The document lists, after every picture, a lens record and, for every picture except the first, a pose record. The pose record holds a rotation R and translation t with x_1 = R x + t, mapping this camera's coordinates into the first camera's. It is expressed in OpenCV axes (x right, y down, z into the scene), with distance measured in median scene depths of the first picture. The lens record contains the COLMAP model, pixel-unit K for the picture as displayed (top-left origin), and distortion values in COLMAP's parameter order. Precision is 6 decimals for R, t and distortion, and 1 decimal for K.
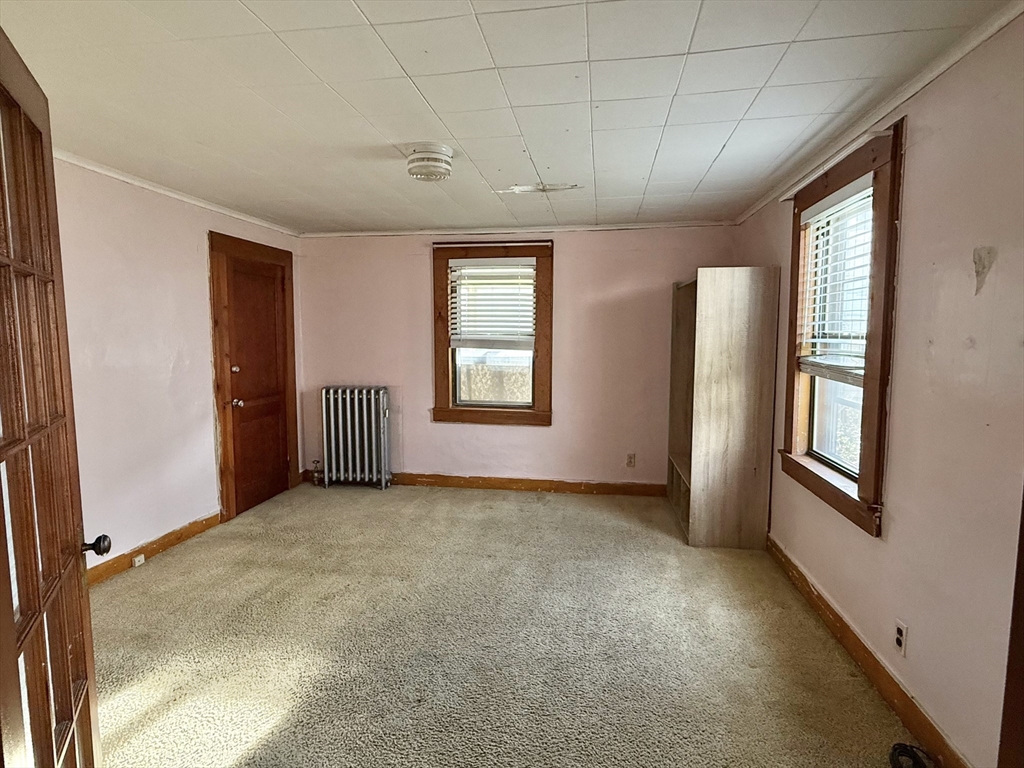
lens RADIAL K [[540.8, 0, 512.0], [0, 540.8, 384.0], [0, 0, 1]] dist [-0.001978, -0.000500]
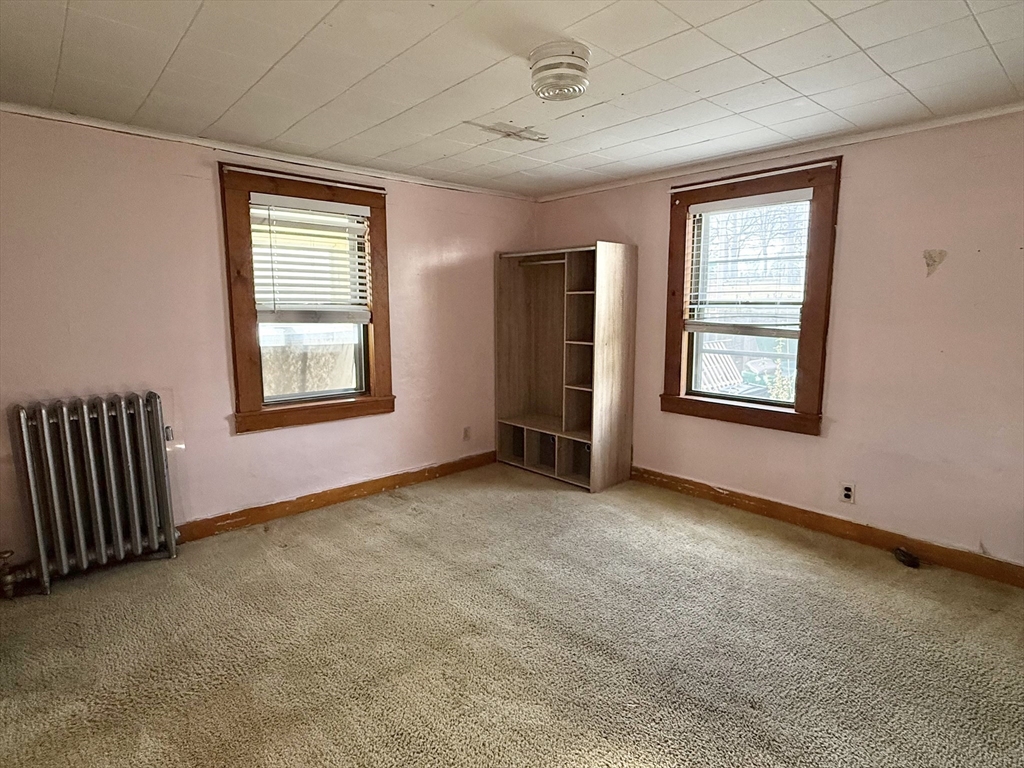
lens RADIAL K [[540.8, 0, 512.0], [0, 540.8, 384.0], [0, 0, 1]] dist [-0.001978, -0.000500]
pose [[0.629329, -0.115496, 0.768508, -0.483462], [0.075237, 0.993304, 0.087669, -0.027777], [-0.773488, 0.002648, 0.633805, 0.335444]]
